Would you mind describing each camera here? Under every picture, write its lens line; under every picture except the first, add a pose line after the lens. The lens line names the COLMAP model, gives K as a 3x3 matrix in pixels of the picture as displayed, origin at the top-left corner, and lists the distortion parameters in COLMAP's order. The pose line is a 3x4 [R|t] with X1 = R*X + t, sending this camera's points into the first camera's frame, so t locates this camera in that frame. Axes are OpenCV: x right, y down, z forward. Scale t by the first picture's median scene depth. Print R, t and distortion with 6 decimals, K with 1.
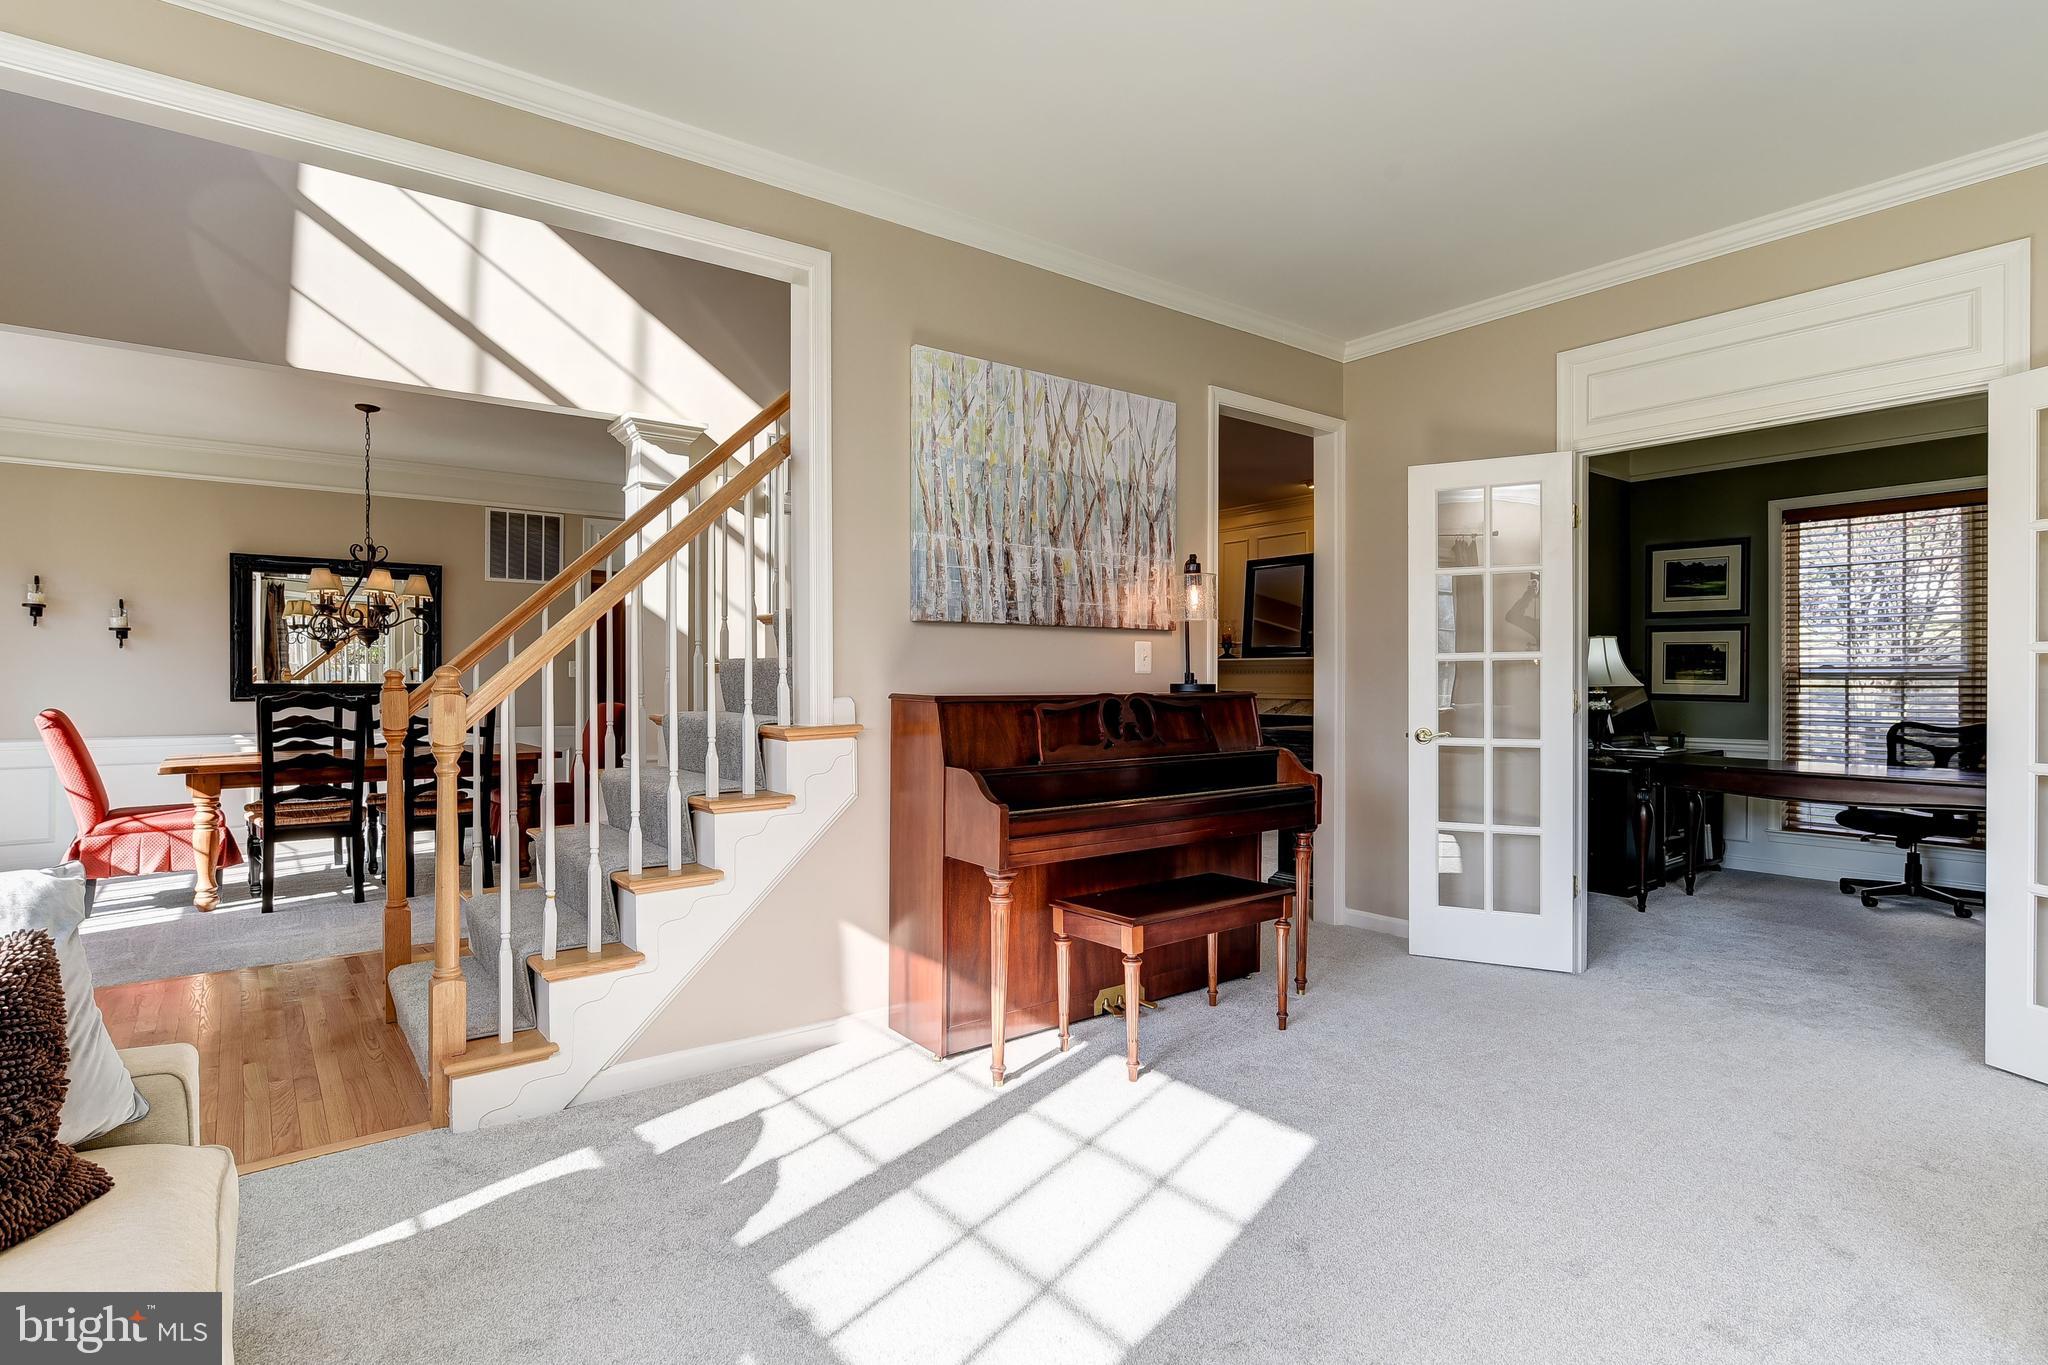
lens RADIAL K [[1025.8, 0, 1034.3], [0, 1025.8, 680.4], [0, 0, 1]] dist [-0.009654, 0.004163]
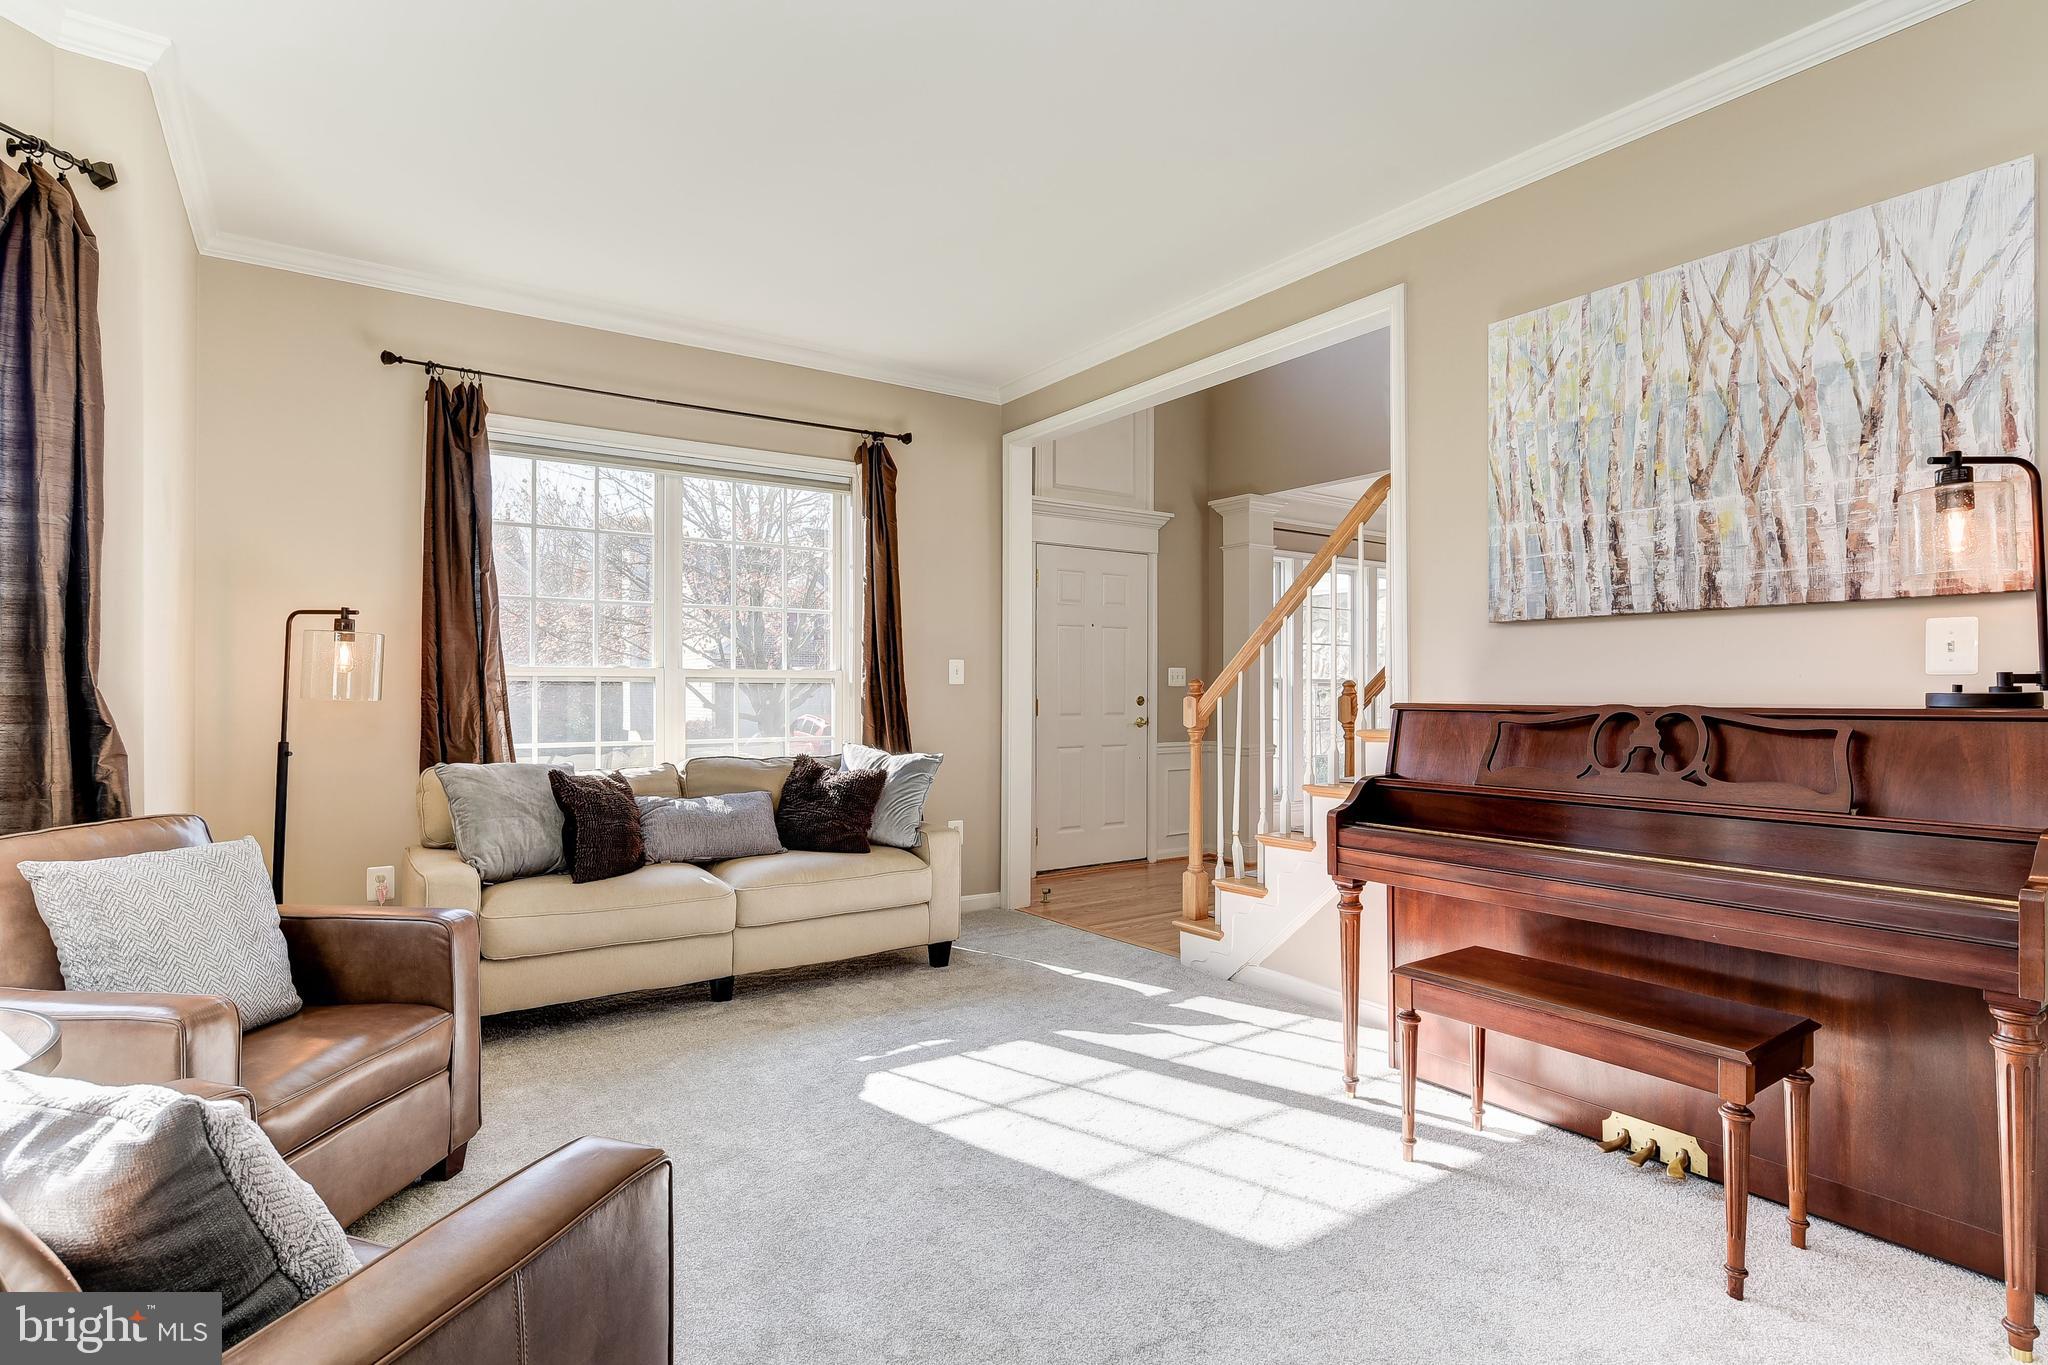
lens RADIAL K [[1025.8, 0, 1022.9], [0, 1025.8, 685.2], [0, 0, 1]] dist [-0.009654, 0.004163]
pose [[-0.048470, -0.007586, -0.998796, 0.780706], [-0.004511, 0.999963, -0.007376, 0.006257], [0.998814, 0.004148, -0.048503, 0.590739]]
